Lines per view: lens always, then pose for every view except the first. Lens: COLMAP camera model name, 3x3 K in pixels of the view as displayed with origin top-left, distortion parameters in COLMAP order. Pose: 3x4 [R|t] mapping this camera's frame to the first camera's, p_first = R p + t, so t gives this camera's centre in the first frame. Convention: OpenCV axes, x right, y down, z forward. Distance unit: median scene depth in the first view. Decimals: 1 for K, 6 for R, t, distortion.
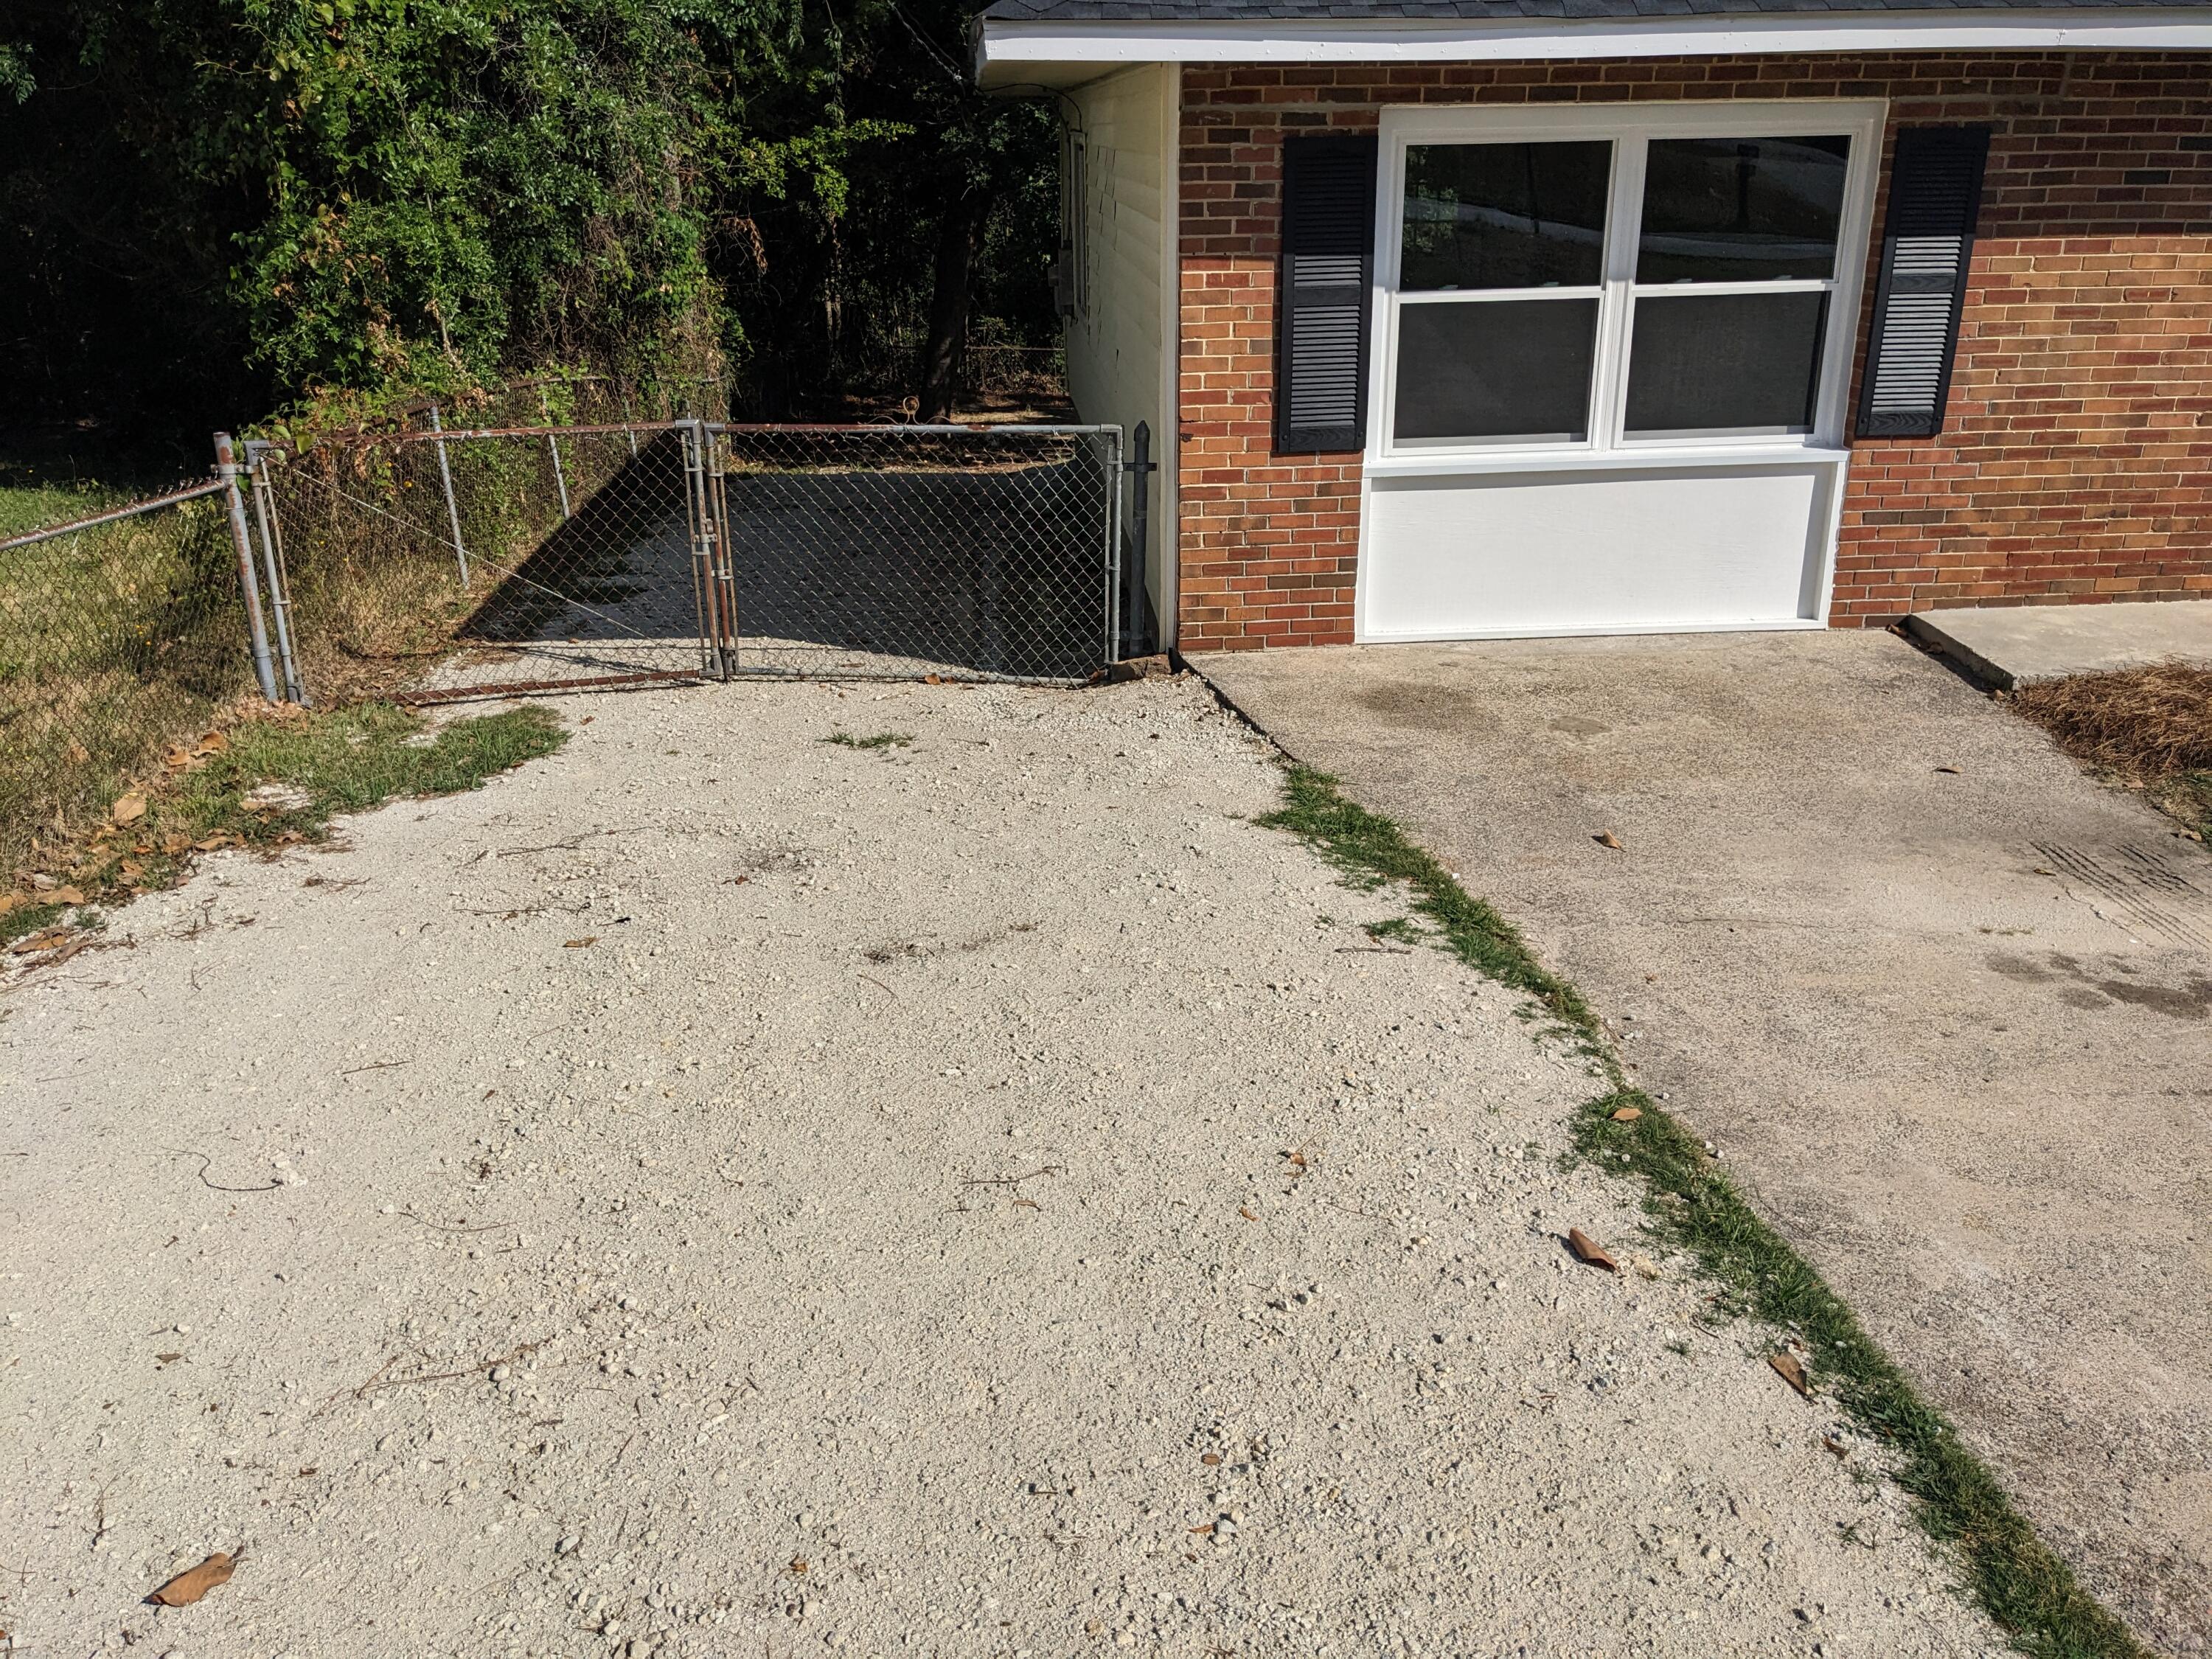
lens RADIAL K [[1749.2, 0, 1106.0], [0, 1749.2, 829.5], [0, 0, 1]] dist [0.071392, -0.103311]
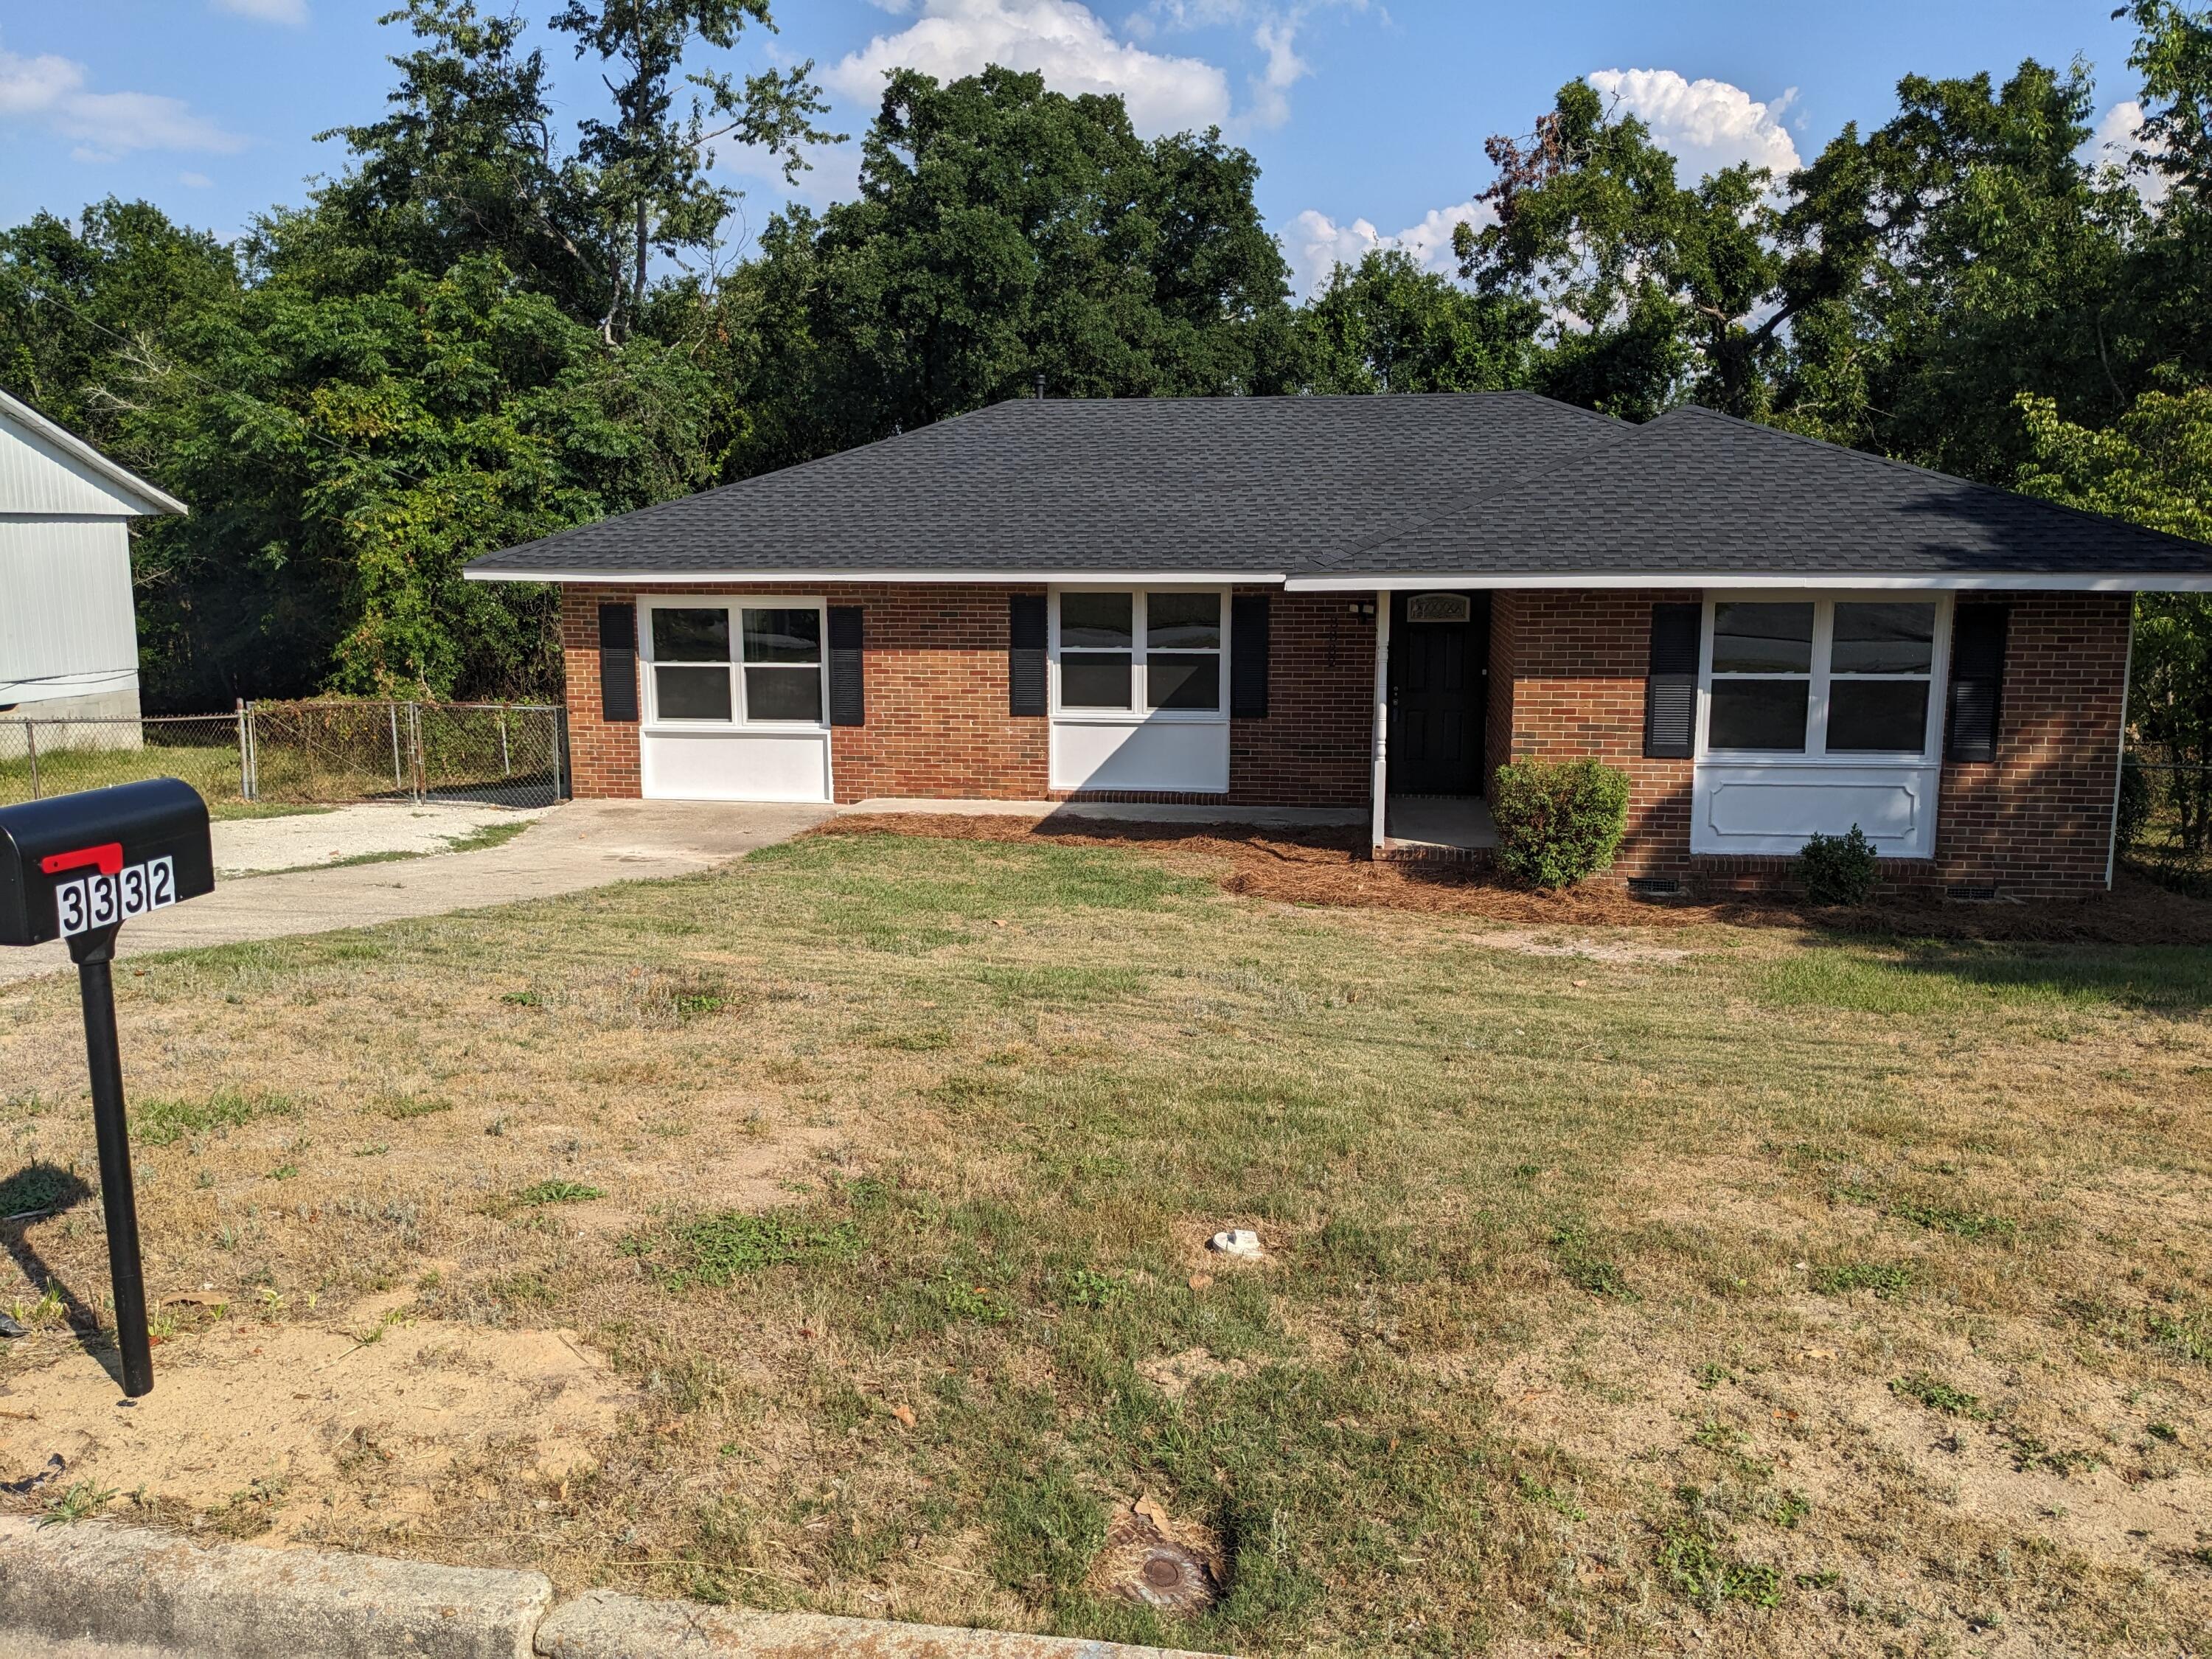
lens RADIAL K [[1748.7, 0, 1085.2], [0, 1748.7, 849.8], [0, 0, 1]] dist [0.076462, -0.099939]
pose [[0.970956, 0.050096, -0.233954, 1.361474], [-0.097731, 0.975580, -0.196702, 0.399139], [0.218387, 0.213854, 0.952142, -1.226050]]
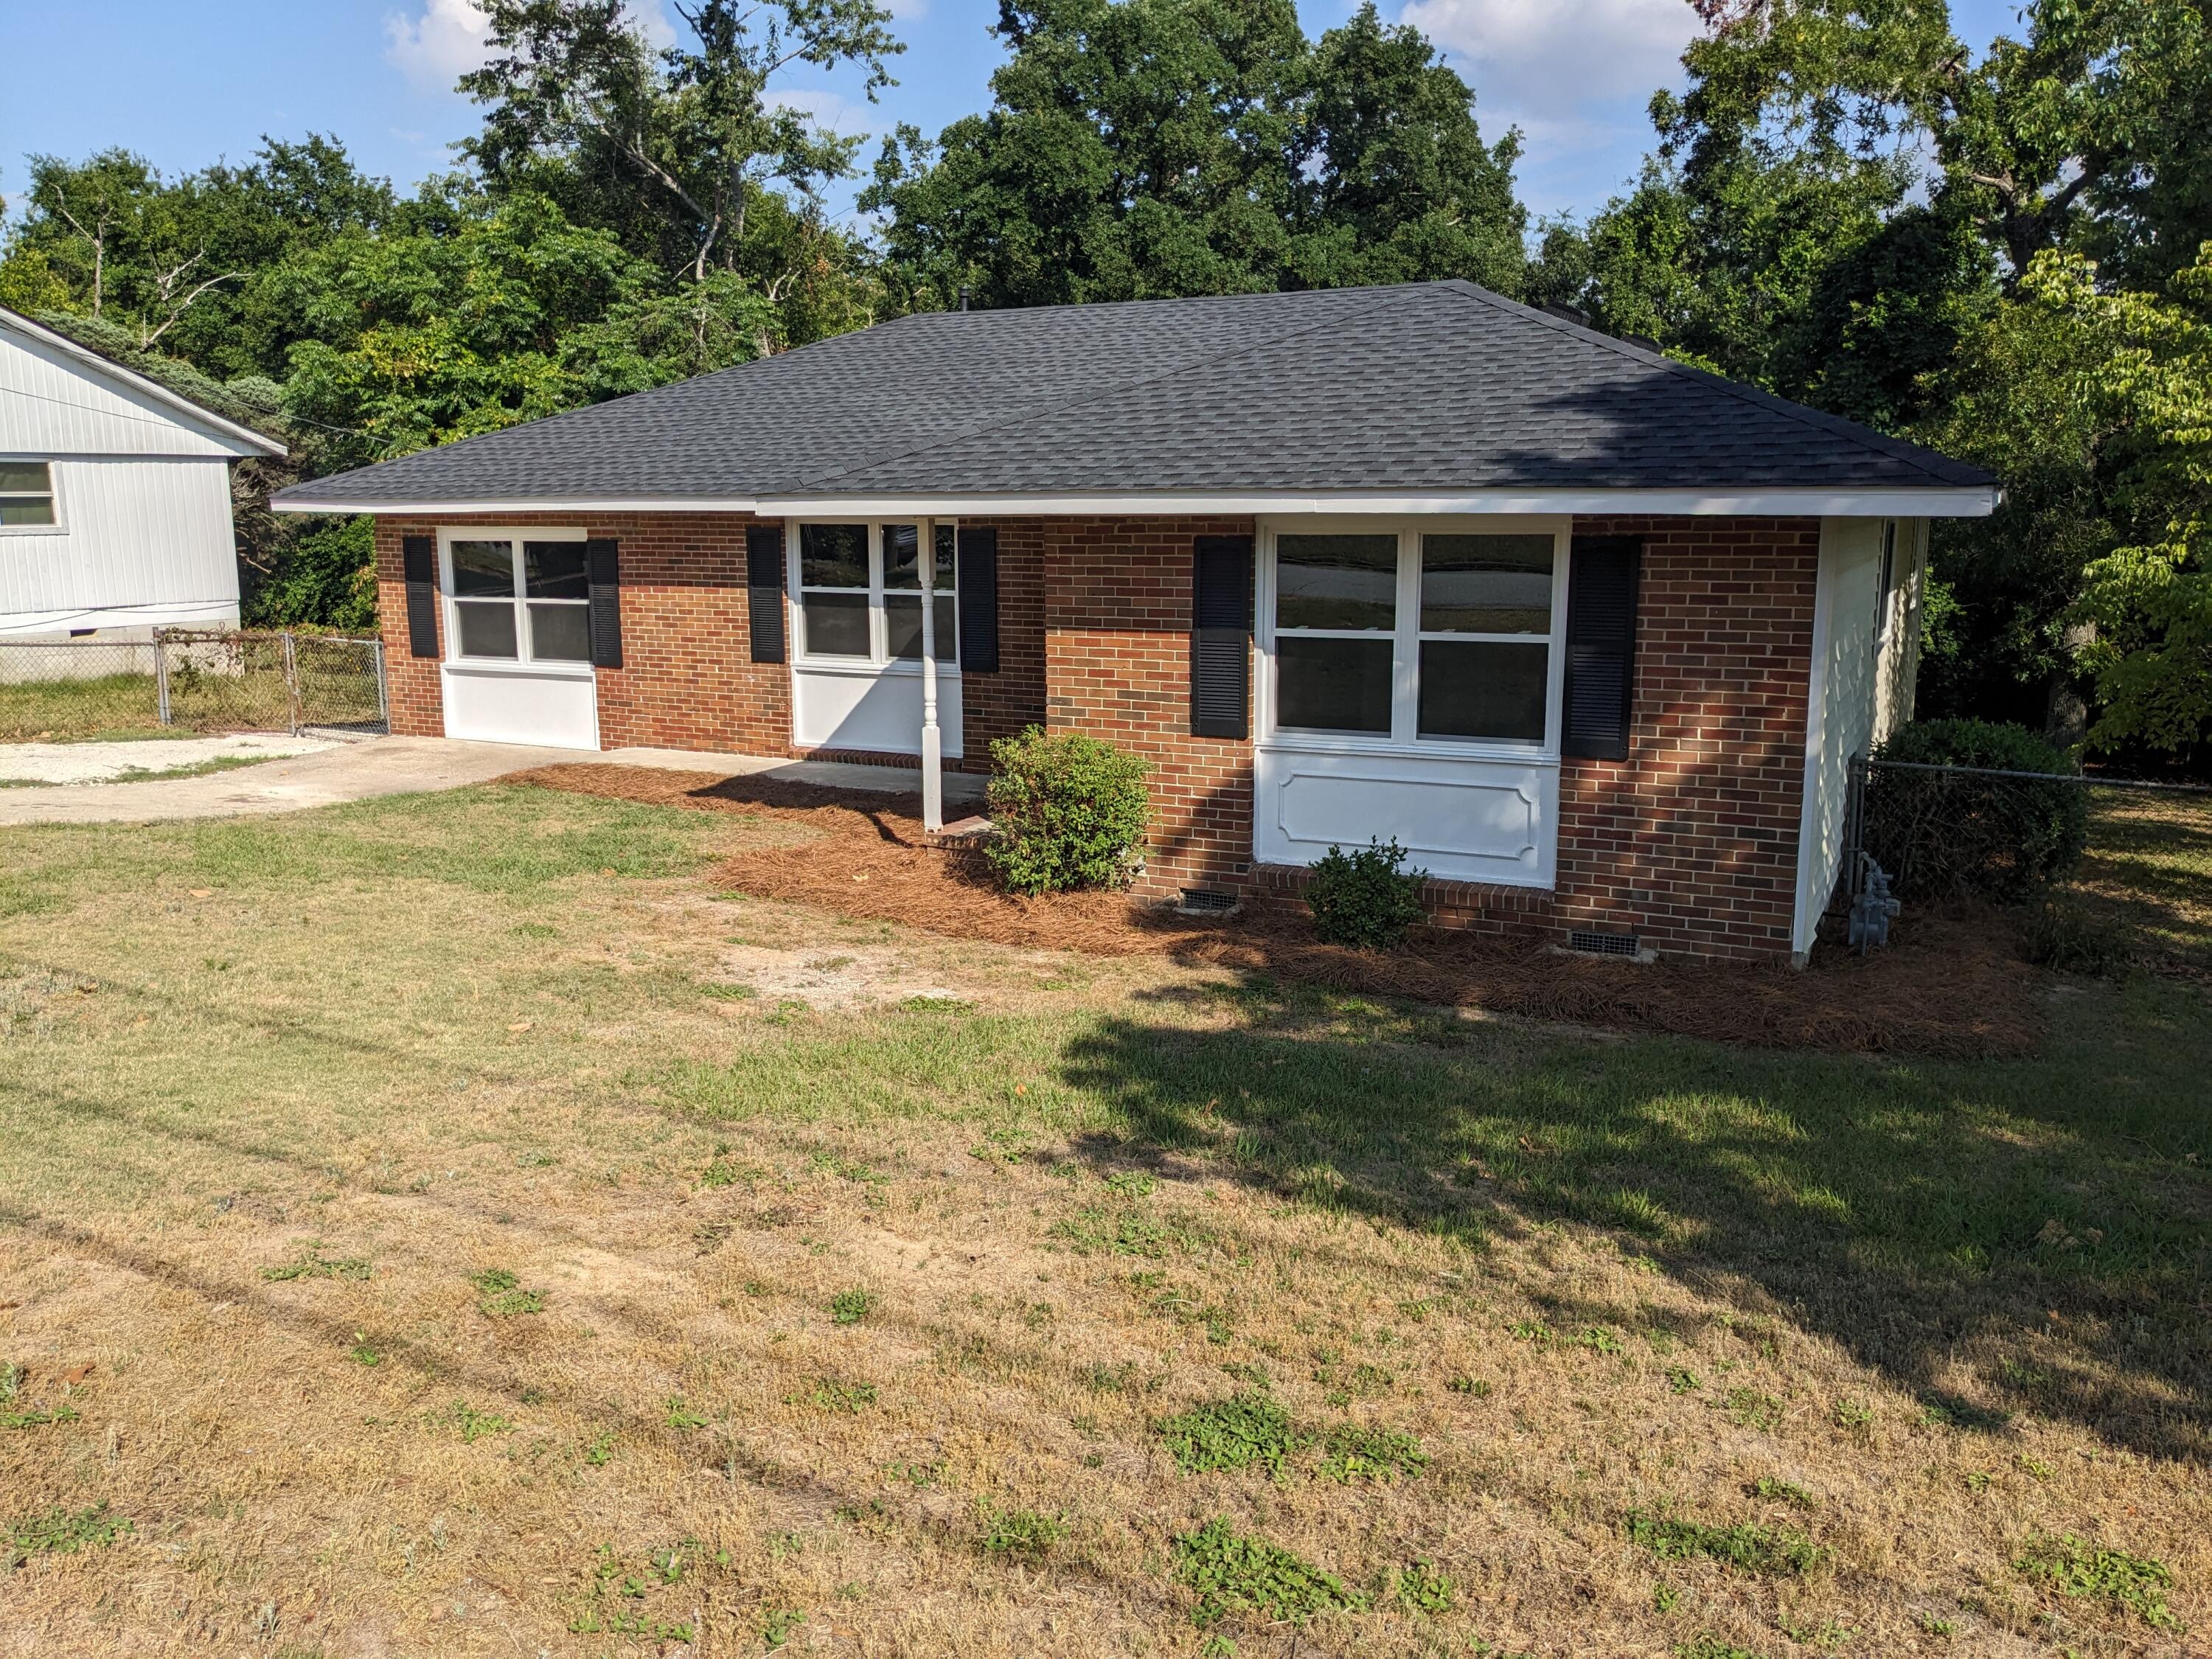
lens RADIAL K [[1716.2, 0, 1089.1], [0, 1716.2, 840.0], [0, 0, 1]] dist [0.082655, -0.109172]
pose [[0.846572, 0.109038, -0.520986, 2.185032], [-0.201302, 0.971682, -0.123740, 0.148745], [0.492740, 0.209630, 0.844548, -0.542223]]
